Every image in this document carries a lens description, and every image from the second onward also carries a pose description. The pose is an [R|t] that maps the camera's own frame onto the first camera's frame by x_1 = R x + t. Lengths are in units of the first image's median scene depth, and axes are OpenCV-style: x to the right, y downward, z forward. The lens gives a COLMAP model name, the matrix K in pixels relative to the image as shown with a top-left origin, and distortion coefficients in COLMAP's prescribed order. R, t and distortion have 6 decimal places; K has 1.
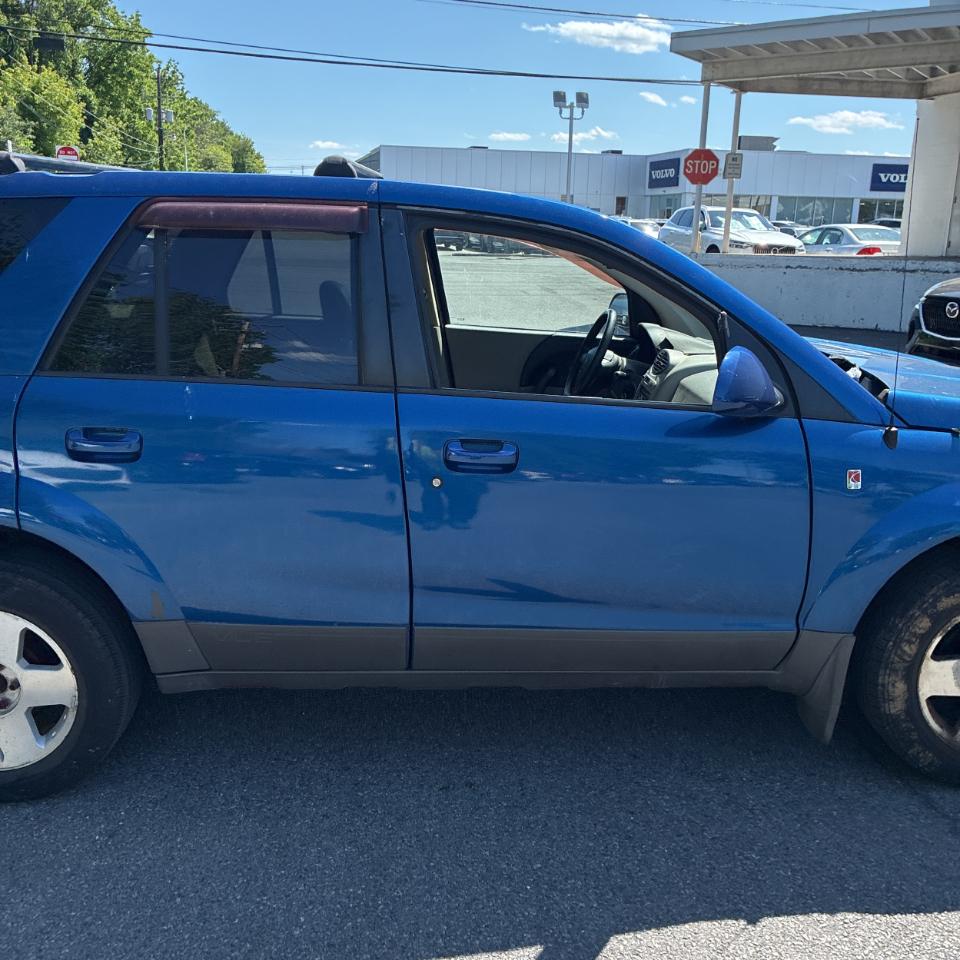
lens RADIAL K [[974.0, 0, 479.2], [0, 974.0, 475.0], [0, 0, 1]] dist [0.022921, -0.011483]
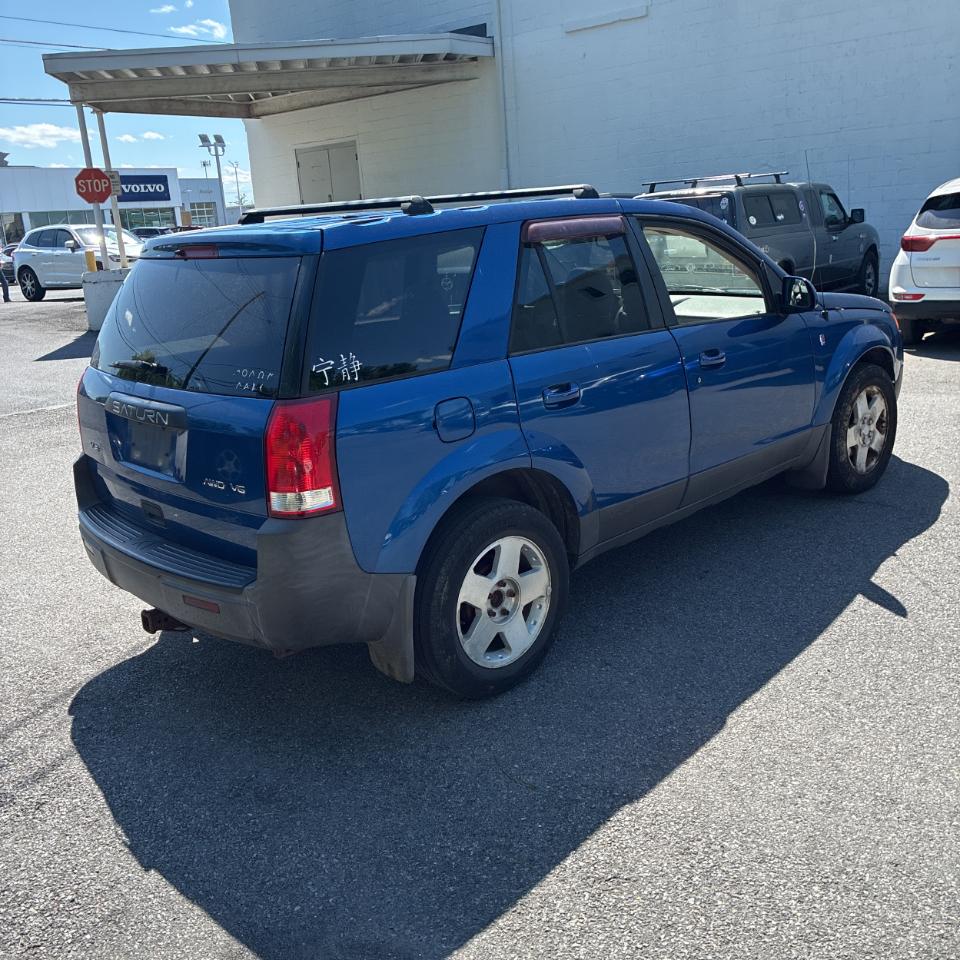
lens RADIAL K [[955.7, 0, 475.3], [0, 955.7, 488.7], [0, 0, 1]] dist [0.033195, -0.039614]
pose [[0.734033, -0.252958, 0.630244, -0.180315], [0.248669, 0.963701, 0.097176, -0.008781], [-0.631949, 0.085392, 0.770291, 0.002869]]
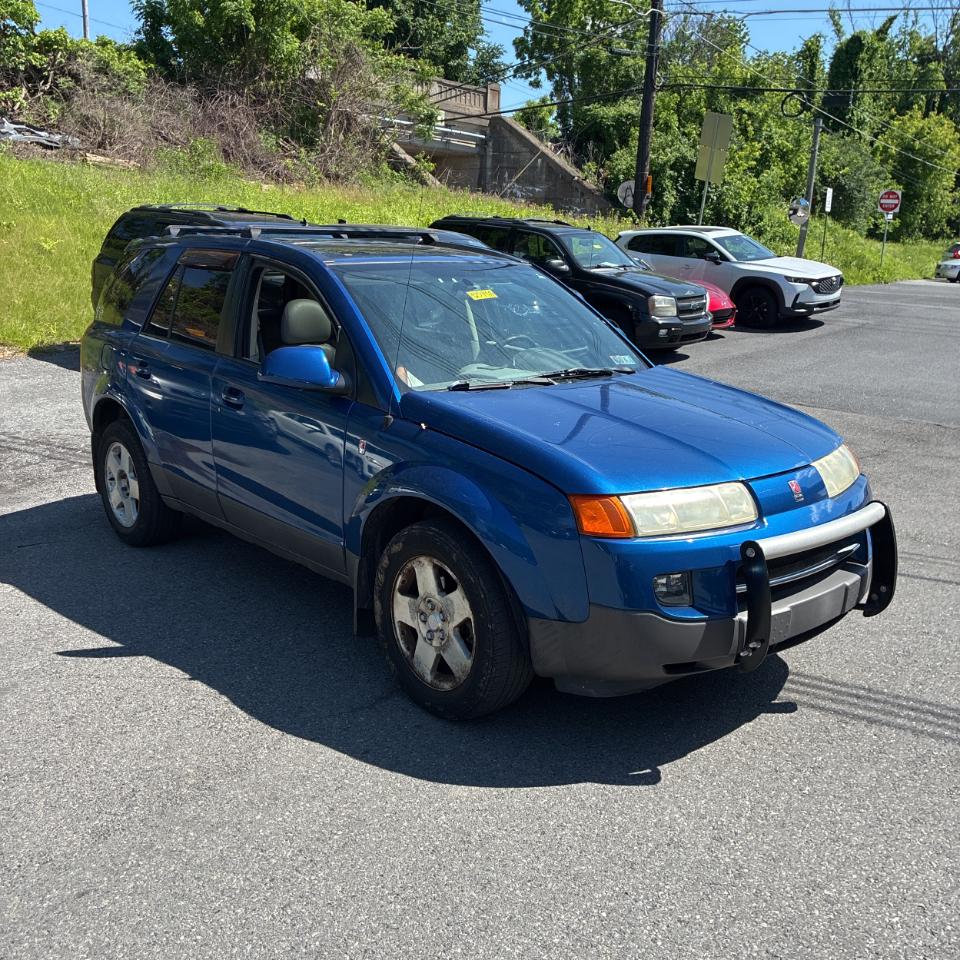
lens RADIAL K [[974.0, 0, 479.2], [0, 974.0, 475.0], [0, 0, 1]] dist [0.022921, -0.011483]
pose [[0.656834, 0.177808, -0.732771, 0.206409], [-0.206177, 0.977117, 0.052287, -0.008552], [0.725300, 0.116737, 0.678463, 0.021290]]
